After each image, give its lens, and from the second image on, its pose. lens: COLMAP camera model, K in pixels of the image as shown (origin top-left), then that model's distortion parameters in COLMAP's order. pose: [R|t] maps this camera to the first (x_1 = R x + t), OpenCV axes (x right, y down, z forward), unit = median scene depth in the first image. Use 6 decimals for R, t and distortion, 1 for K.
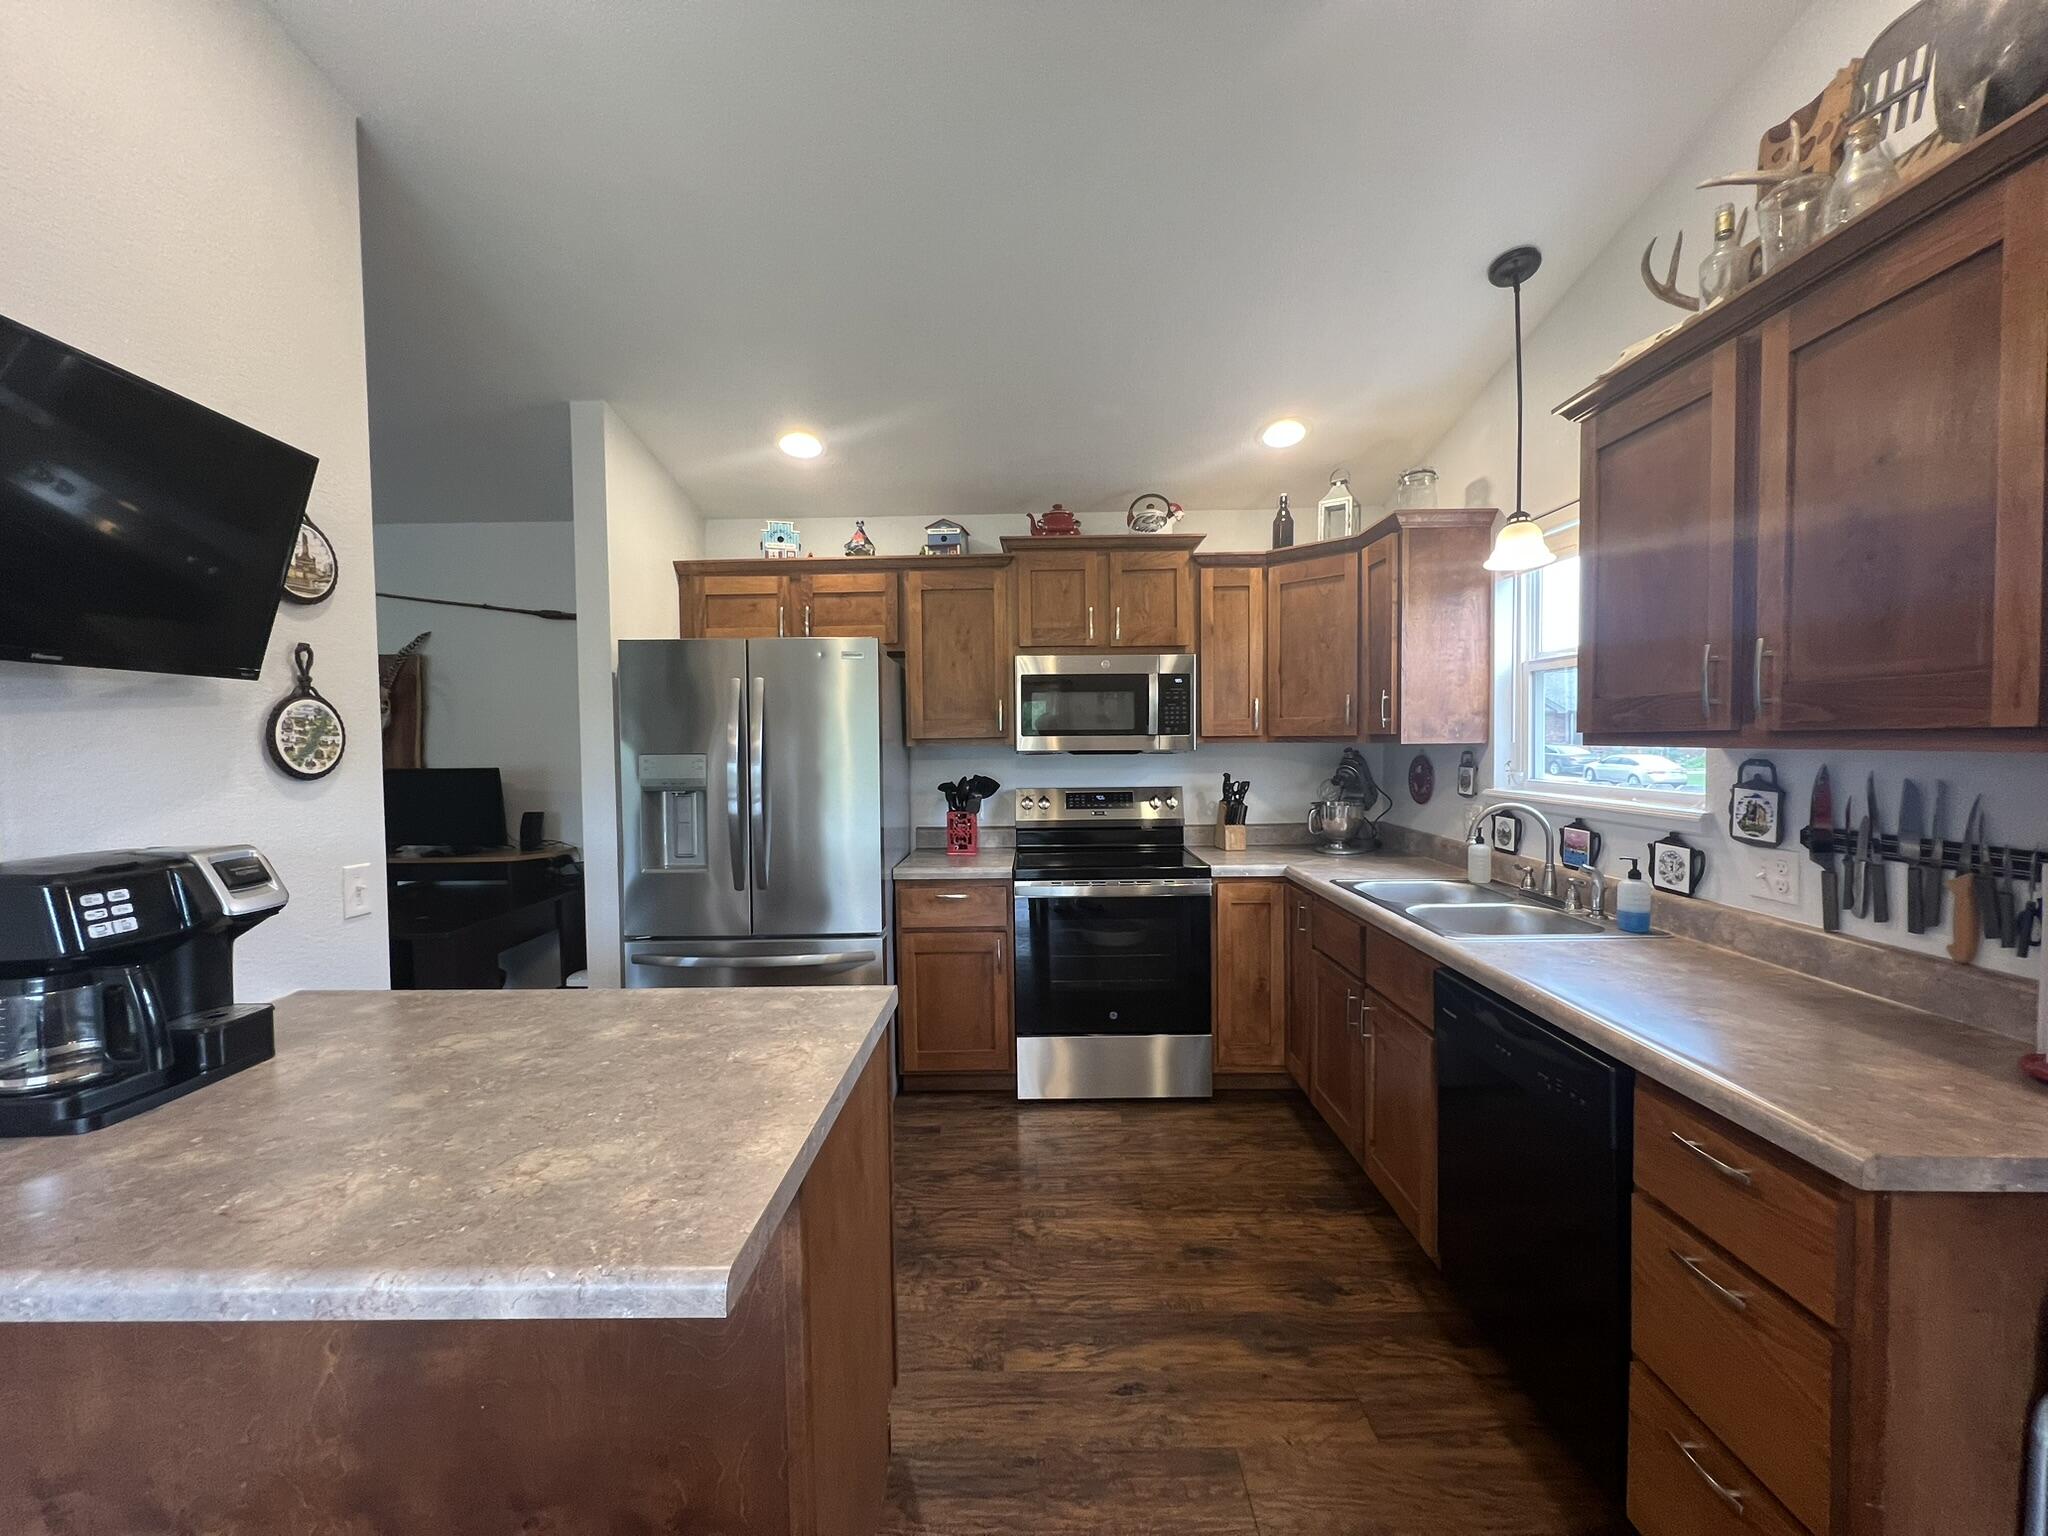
lens RADIAL K [[816.1, 0, 1024.0], [0, 816.1, 768.0], [0, 0, 1]] dist [-0.001989, 0.000206]
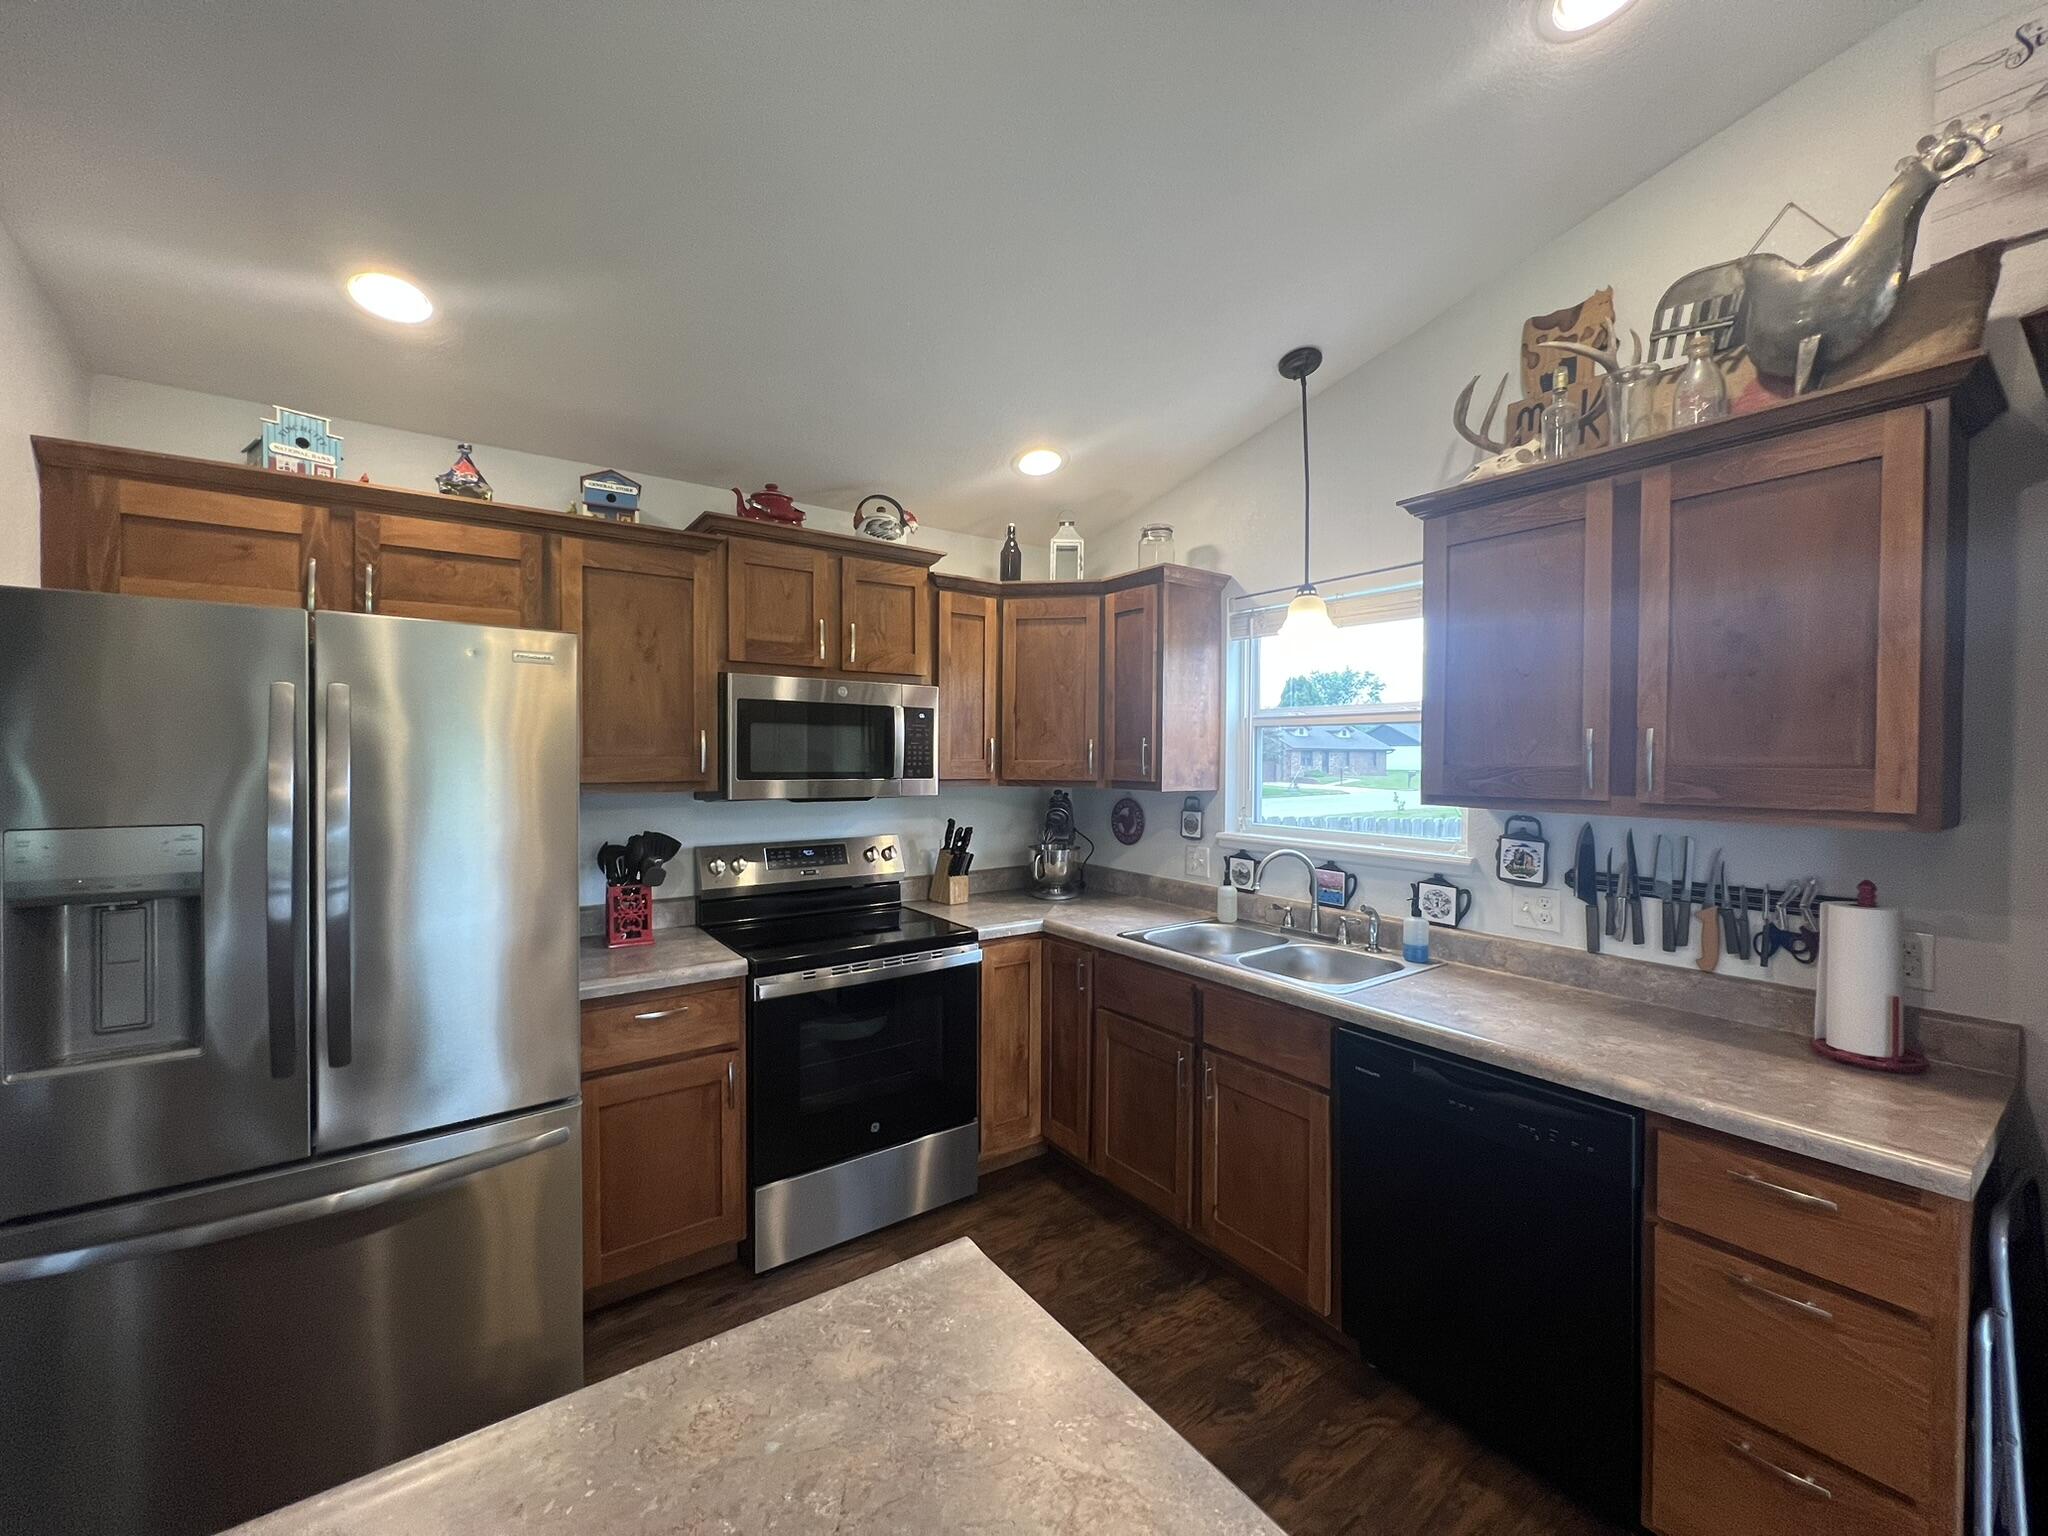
lens RADIAL K [[816.1, 0, 1024.0], [0, 816.1, 768.0], [0, 0, 1]] dist [-0.001989, 0.000206]
pose [[0.805645, 0.007427, 0.592352, -0.253386], [0.006064, 0.999766, -0.020782, -0.035122], [-0.592367, 0.020335, 0.805411, 0.253274]]
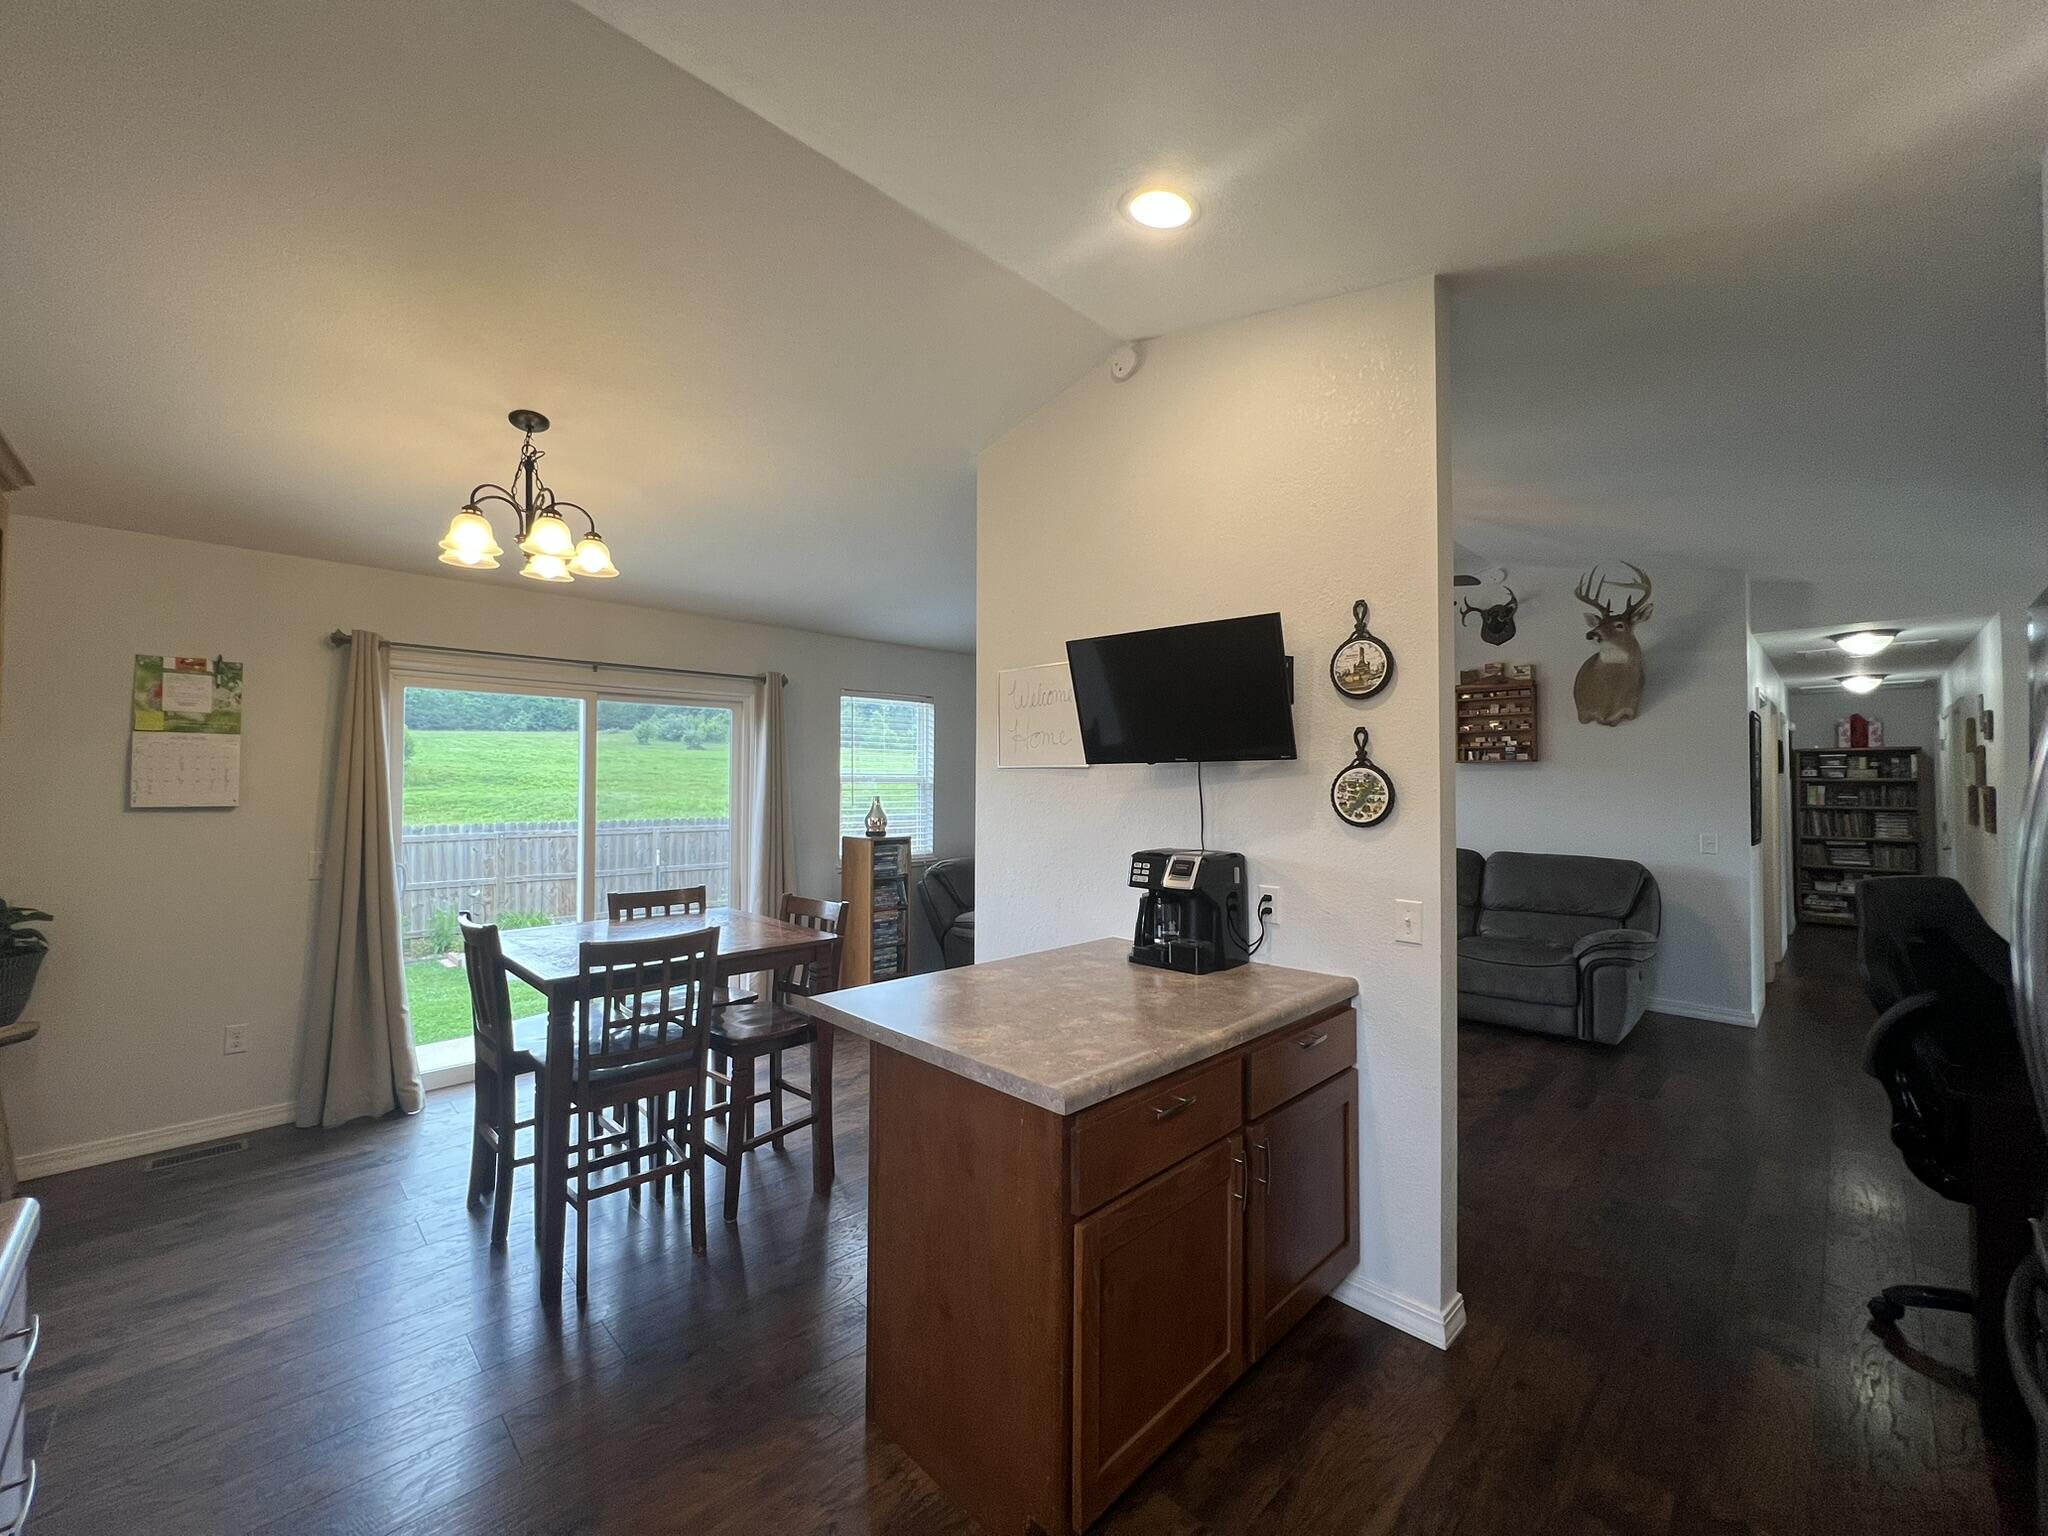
lens RADIAL K [[816.1, 0, 1024.0], [0, 816.1, 768.0], [0, 0, 1]] dist [-0.001989, 0.000206]
pose [[-0.700694, -0.002197, -0.713458, 0.263740], [-0.016881, 0.999766, 0.013501, -0.049800], [0.713262, 0.021504, -0.700568, 0.832065]]
